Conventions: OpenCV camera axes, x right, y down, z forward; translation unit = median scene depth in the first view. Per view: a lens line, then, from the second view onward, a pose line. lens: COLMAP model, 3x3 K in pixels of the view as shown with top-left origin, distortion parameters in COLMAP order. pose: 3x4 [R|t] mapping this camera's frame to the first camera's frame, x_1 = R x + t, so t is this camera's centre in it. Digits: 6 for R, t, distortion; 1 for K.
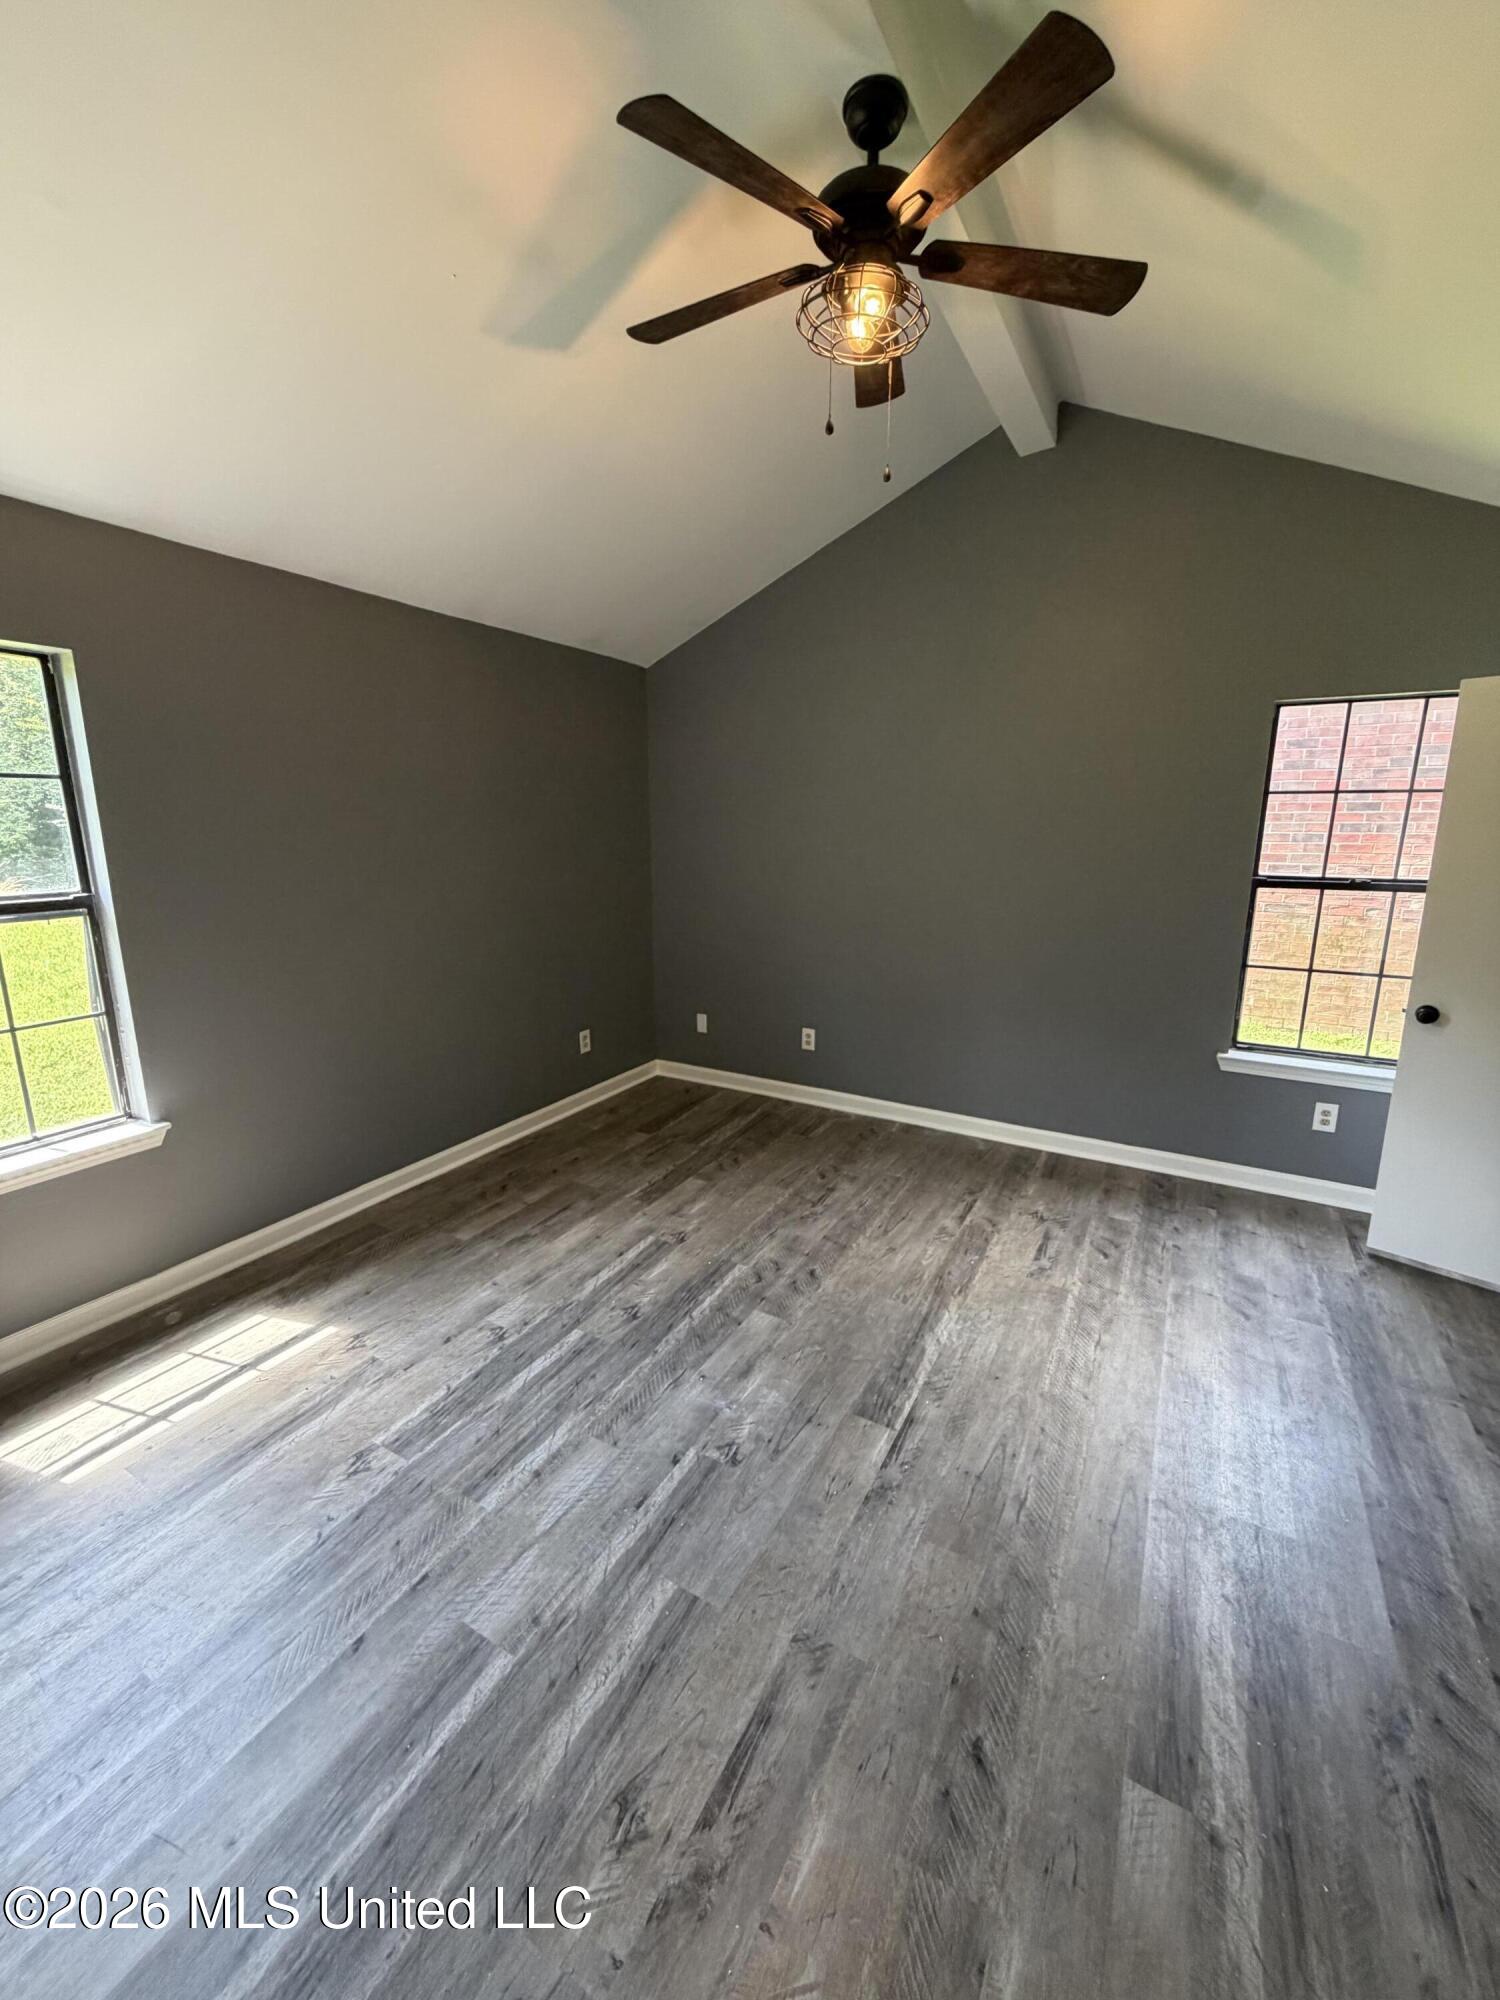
lens RADIAL K [[791.2, 0, 756.0], [0, 791.2, 992.1], [0, 0, 1]] dist [-0.000242, -0.000041]
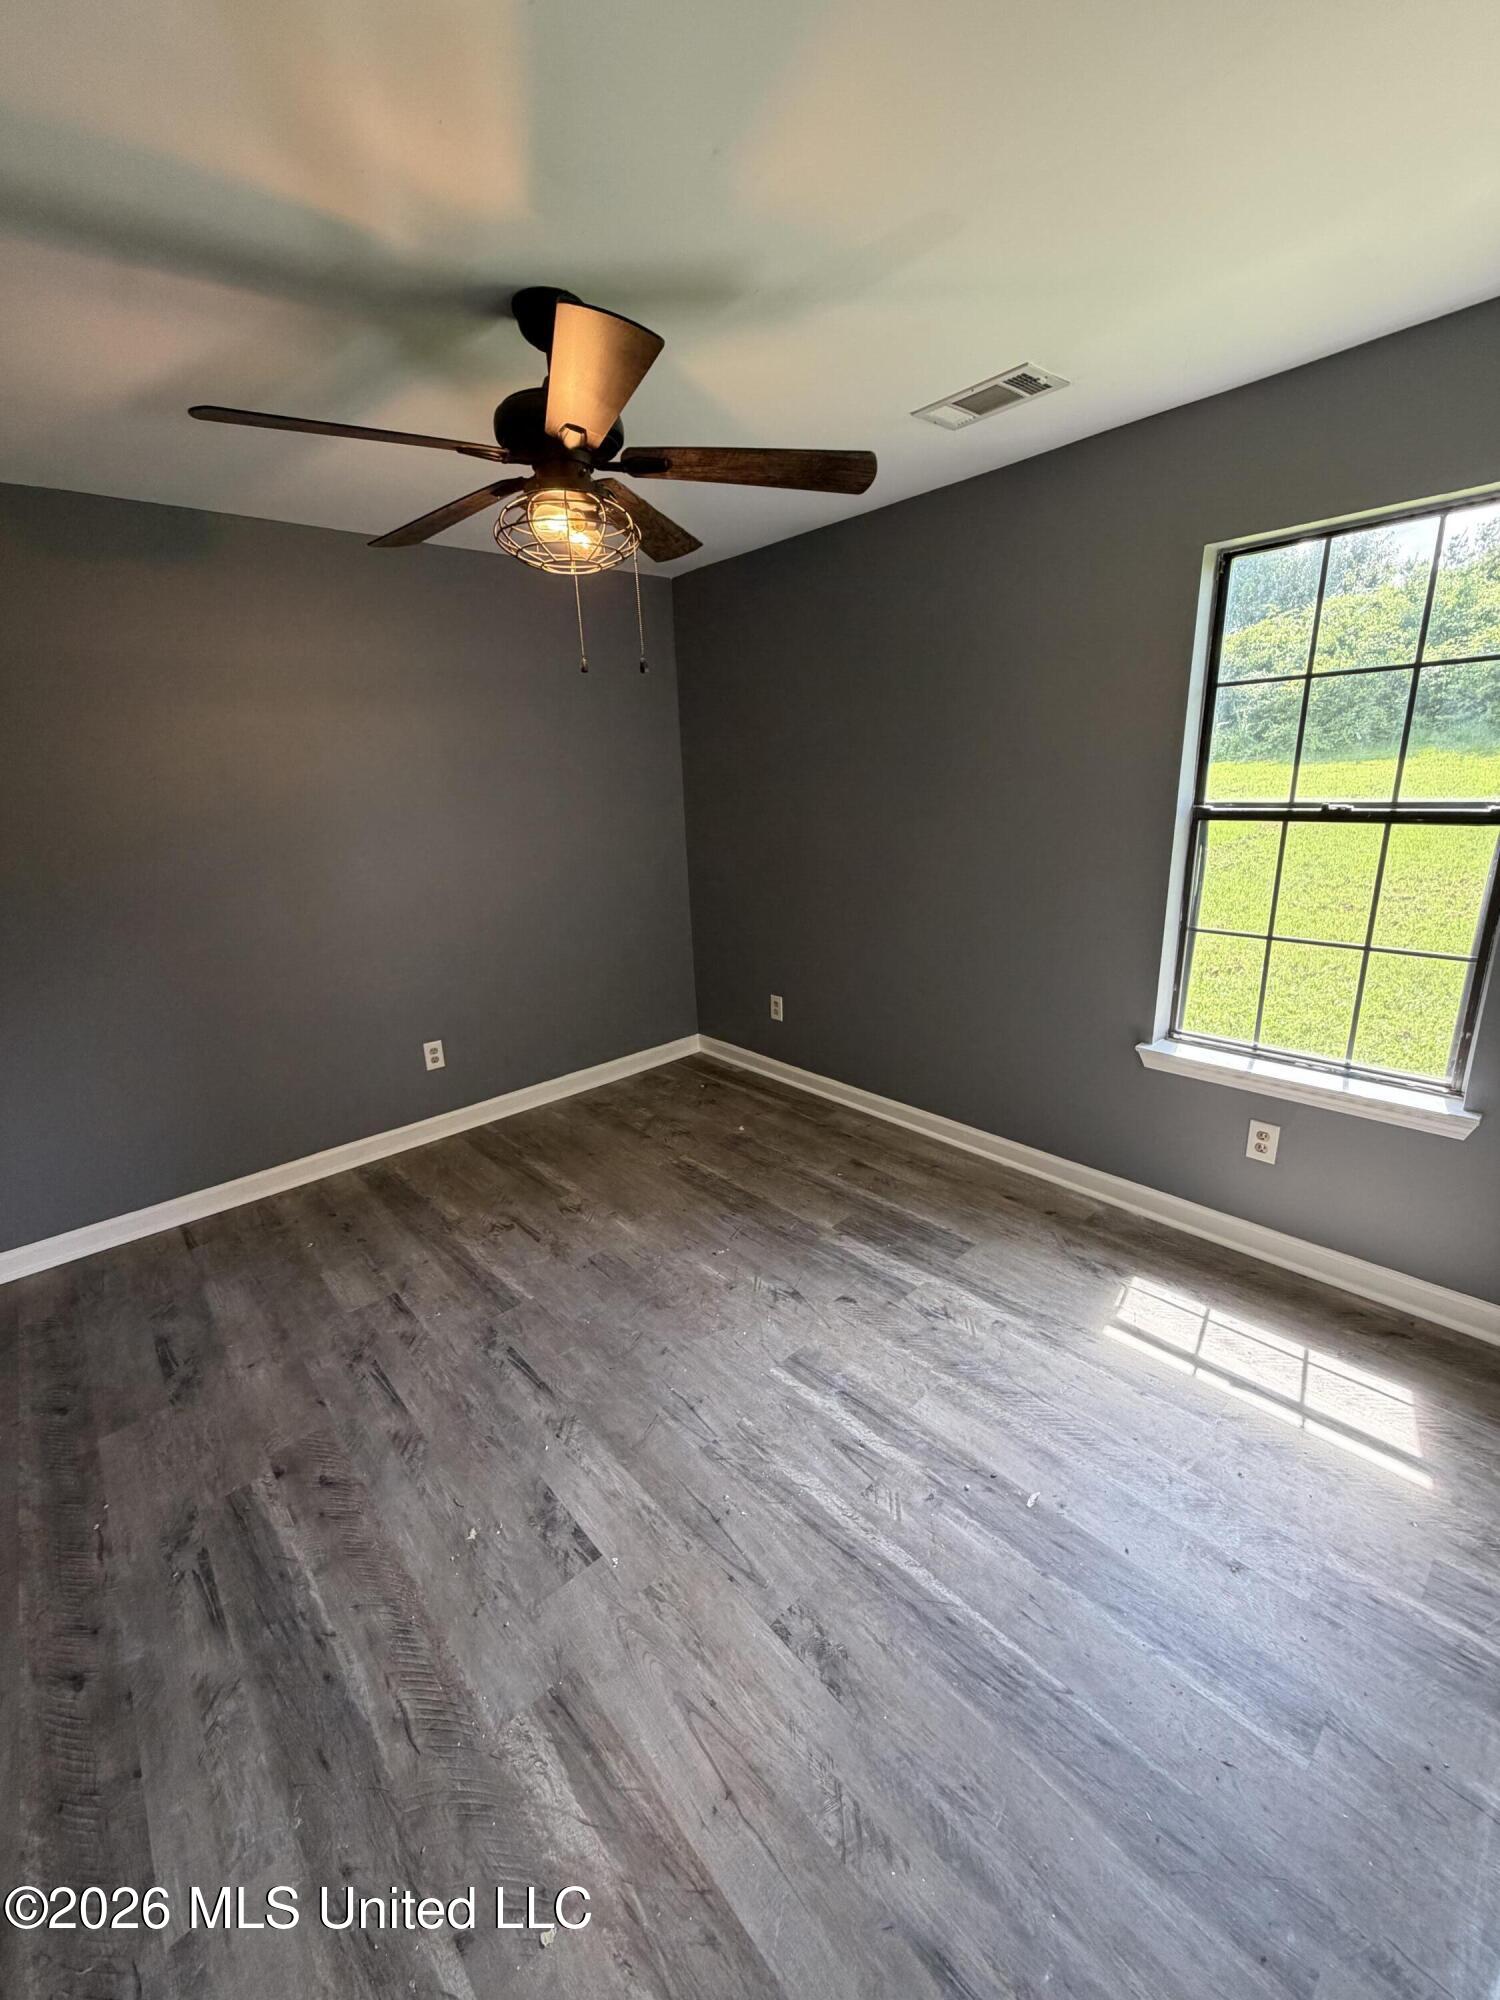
lens RADIAL K [[791.2, 0, 756.0], [0, 791.2, 992.1], [0, 0, 1]] dist [-0.000242, -0.000041]
pose [[-0.301651, 0.249218, -0.920270, 0.150686], [-0.175338, 0.934268, 0.310482, -0.069078], [0.937157, 0.255015, -0.238125, 0.578066]]
